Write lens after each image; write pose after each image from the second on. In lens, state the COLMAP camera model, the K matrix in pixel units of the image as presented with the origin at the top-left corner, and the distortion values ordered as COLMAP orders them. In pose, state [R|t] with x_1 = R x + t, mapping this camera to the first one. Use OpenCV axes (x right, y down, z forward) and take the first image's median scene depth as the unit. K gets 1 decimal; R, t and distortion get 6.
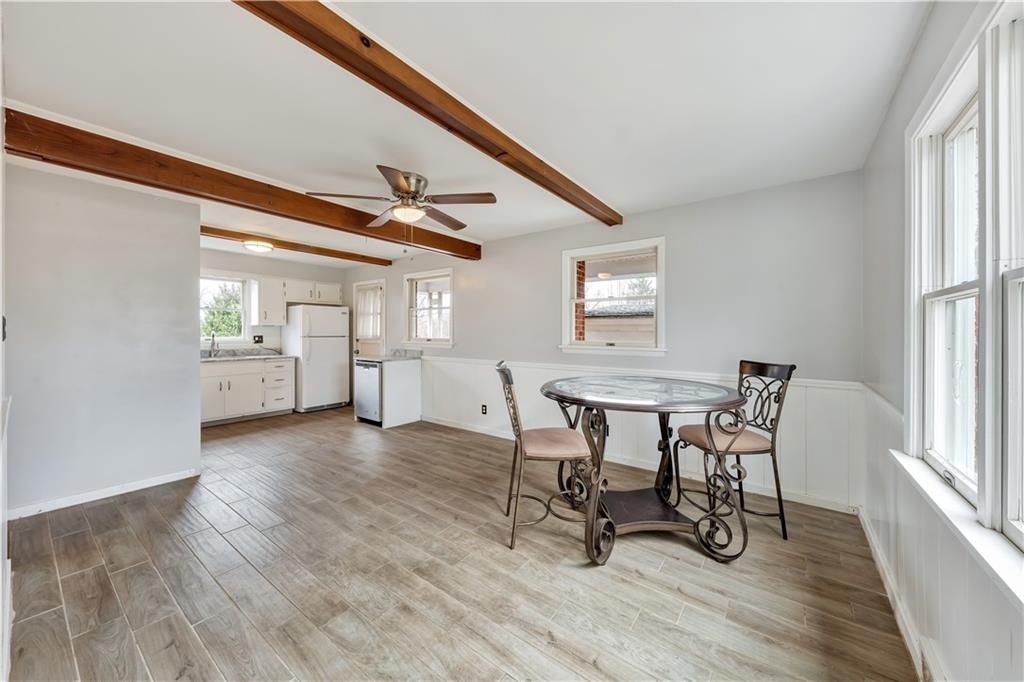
lens RADIAL K [[369.9, 0, 512.4], [0, 369.9, 334.9], [0, 0, 1]] dist [0.001658, 0.000037]
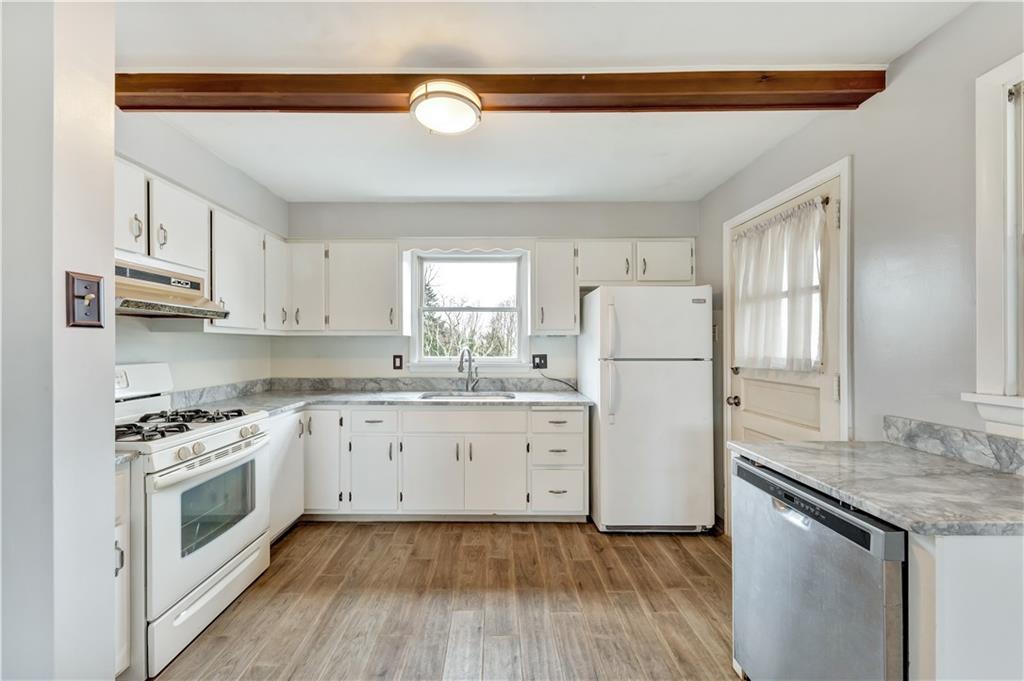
lens RADIAL K [[385.1, 0, 499.0], [0, 385.1, 343.7], [0, 0, 1]] dist [0.000079, -0.000040]
pose [[0.600441, -0.004413, -0.799657, -0.266732], [-0.003785, 0.999958, -0.008360, -0.009129], [0.799660, 0.008046, 0.600399, 0.610109]]
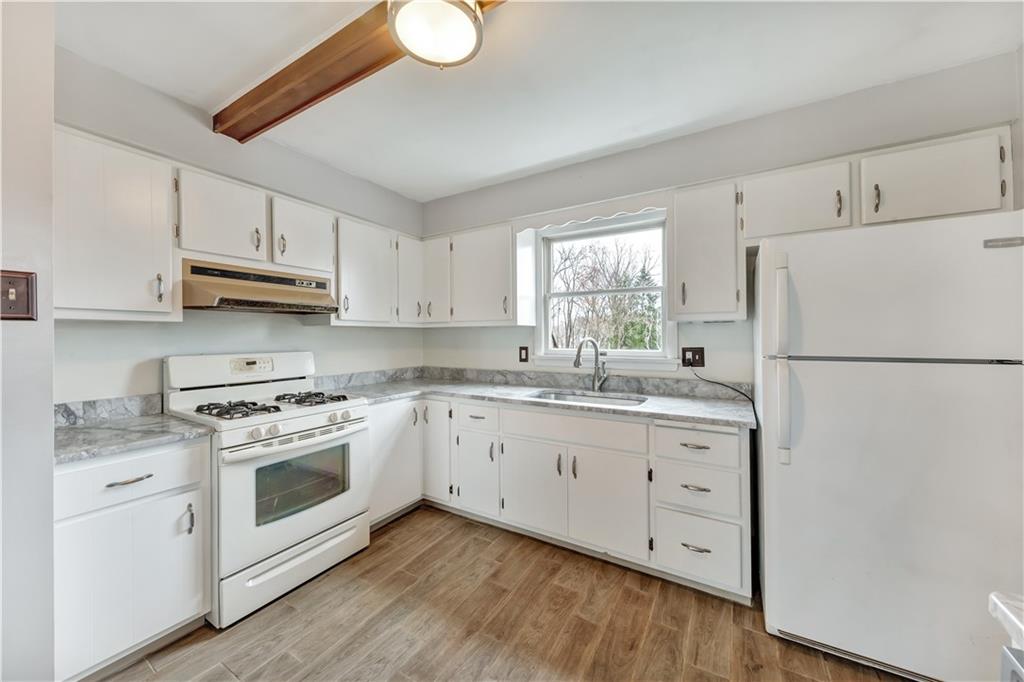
lens RADIAL K [[369.9, 0, 512.4], [0, 369.9, 334.9], [0, 0, 1]] dist [0.001658, 0.000037]
pose [[0.101933, -0.007167, -0.994765, -0.305368], [-0.000813, 0.999973, -0.007288, -0.008875], [0.994791, 0.001552, 0.101925, 0.764403]]
